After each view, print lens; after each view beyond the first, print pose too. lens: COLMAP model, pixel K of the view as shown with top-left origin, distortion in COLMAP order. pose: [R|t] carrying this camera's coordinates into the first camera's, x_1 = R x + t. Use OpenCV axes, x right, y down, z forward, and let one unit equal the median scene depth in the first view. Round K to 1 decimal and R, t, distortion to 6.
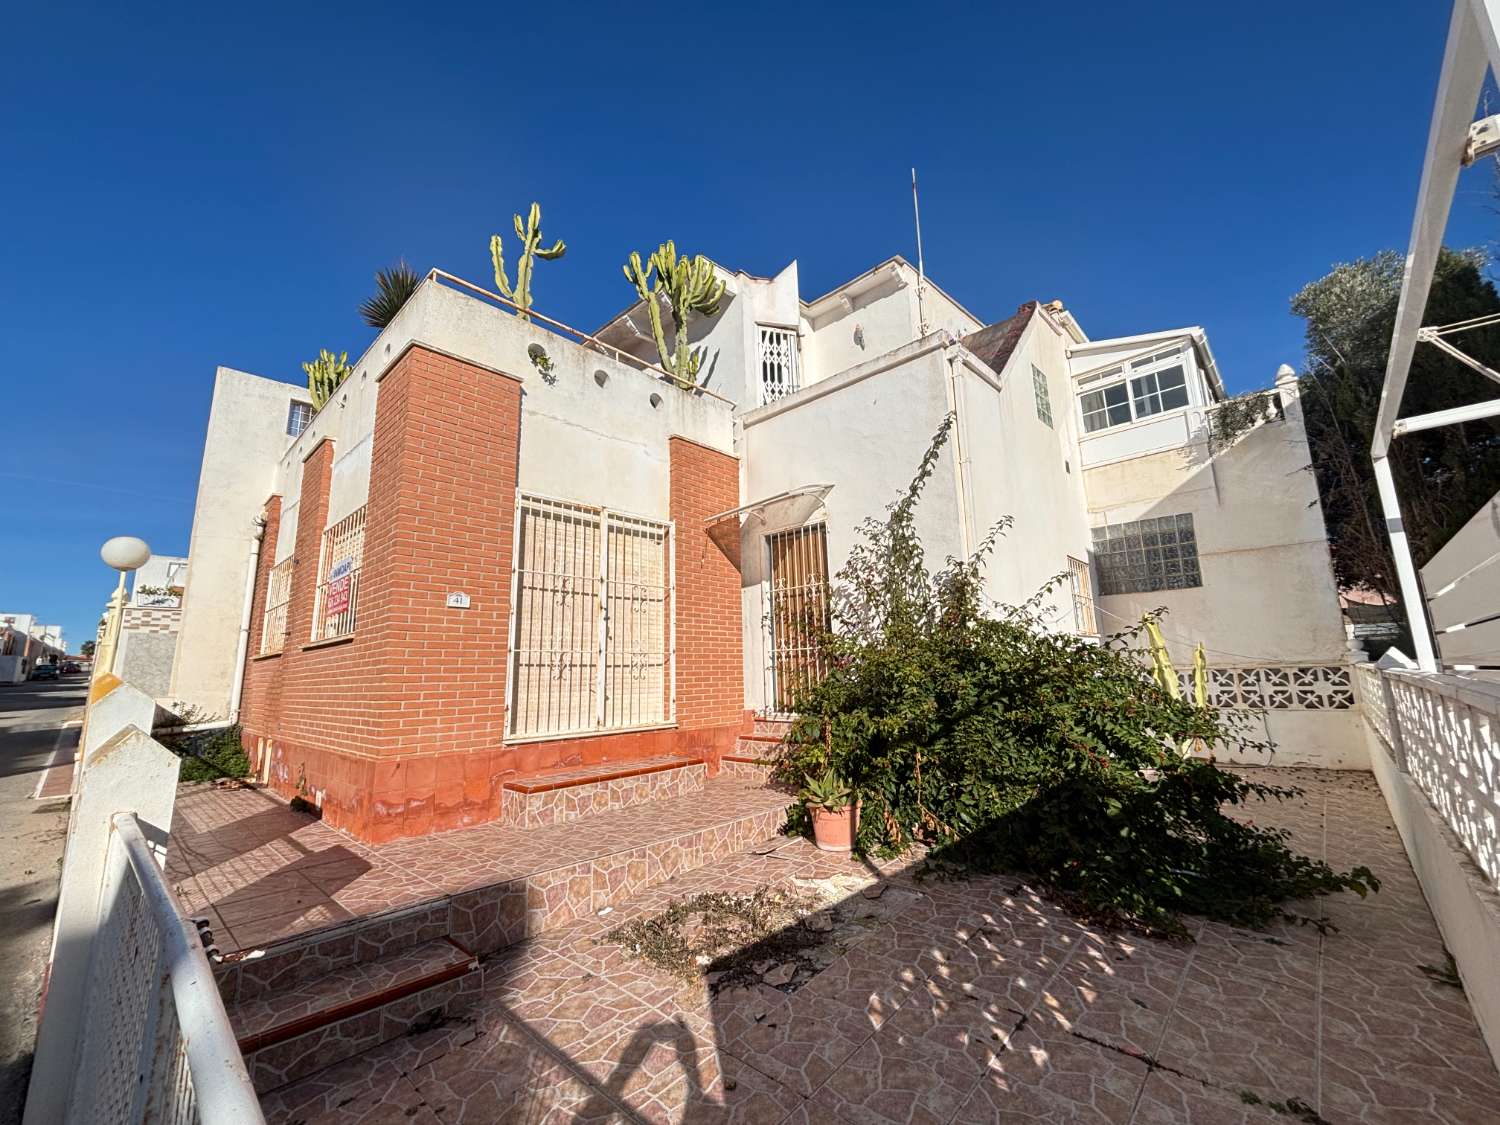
lens RADIAL K [[605.3, 0, 750.7], [0, 605.3, 562.2], [0, 0, 1]] dist [0.001334, -0.000524]
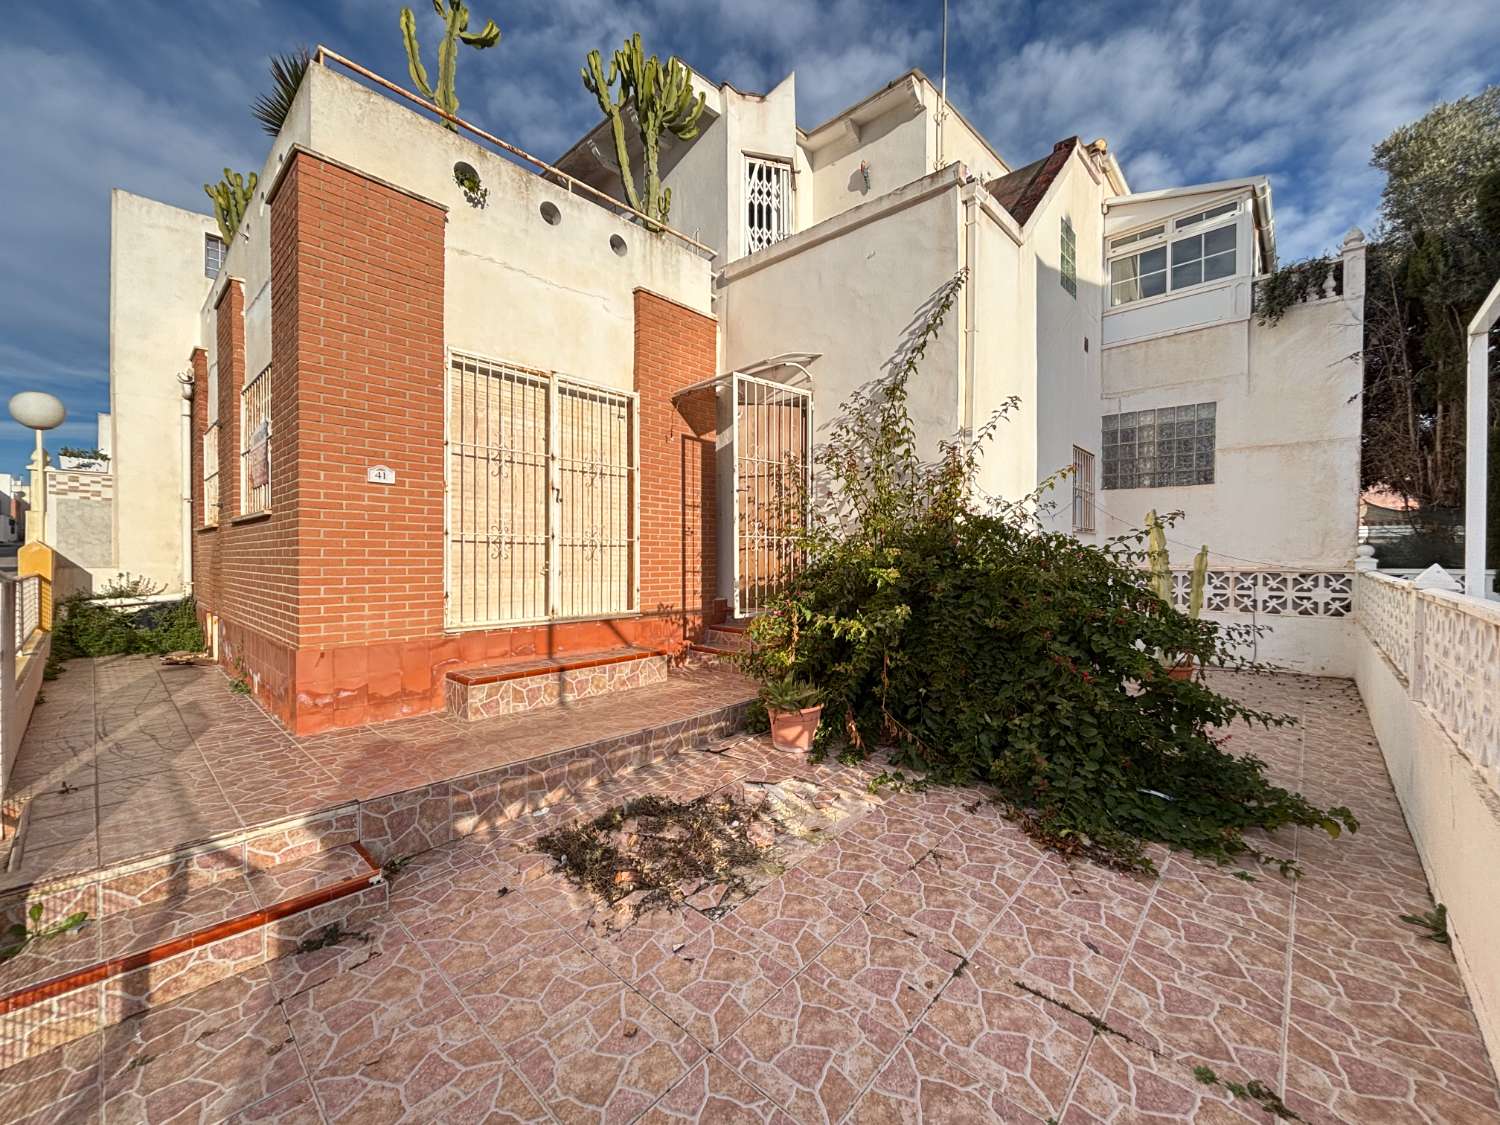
lens RADIAL K [[605.3, 0, 751.6], [0, 605.3, 561.8], [0, 0, 1]] dist [0.001334, -0.000524]
pose [[0.999520, 0.029427, 0.009704, 0.042184], [-0.030749, 0.980655, 0.193314, -0.000469], [-0.003827, -0.193520, 0.981089, 0.089947]]
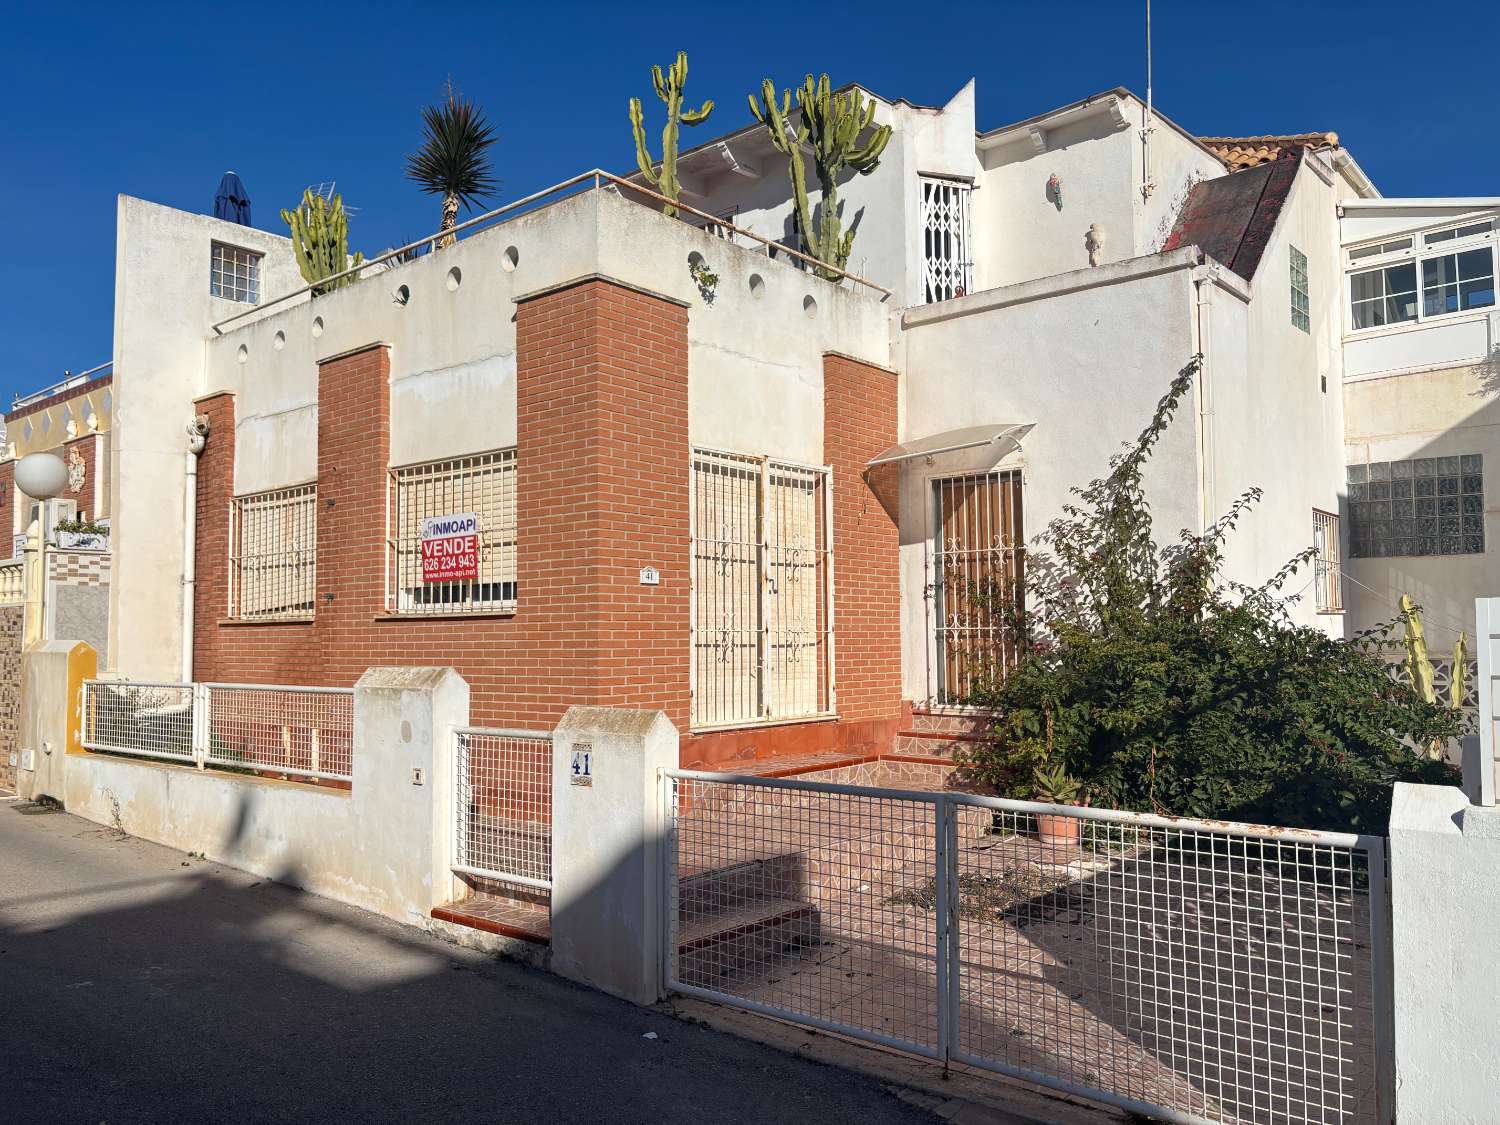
lens RADIAL K [[1137.7, 0, 758.7], [0, 1137.7, 571.7], [0, 0, 1]] dist [0.027070, -0.003923]
pose [[0.998568, 0.020870, 0.049255, -0.331843], [-0.027033, 0.991408, 0.127980, -0.133780], [-0.046161, -0.129129, 0.990553, -0.550439]]
